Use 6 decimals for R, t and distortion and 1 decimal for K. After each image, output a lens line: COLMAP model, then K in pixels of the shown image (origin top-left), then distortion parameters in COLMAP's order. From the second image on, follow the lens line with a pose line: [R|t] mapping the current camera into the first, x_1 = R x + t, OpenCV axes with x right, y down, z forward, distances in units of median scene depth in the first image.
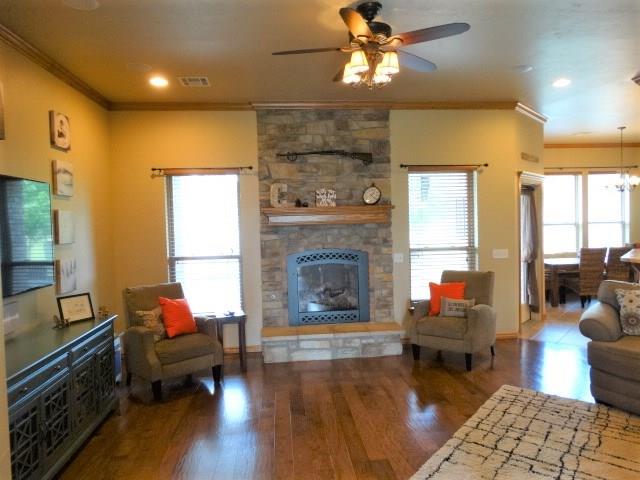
lens RADIAL K [[453.4, 0, 317.2], [0, 453.4, 240.4], [0, 0, 1]] dist [-0.006516, 0.013278]
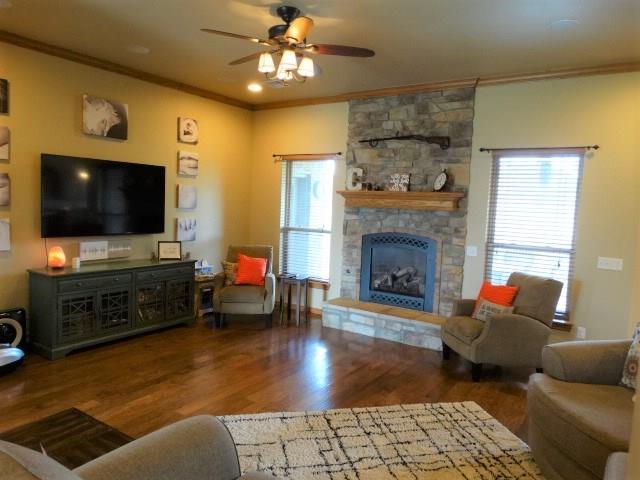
lens RADIAL K [[453.4, 0, 319.2], [0, 453.4, 241.5], [0, 0, 1]] dist [-0.006516, 0.013278]
pose [[0.768252, 0.112244, -0.630230, 0.539762], [-0.087752, 0.993680, 0.070005, -0.018544], [0.634104, 0.001522, 0.773246, 0.102428]]
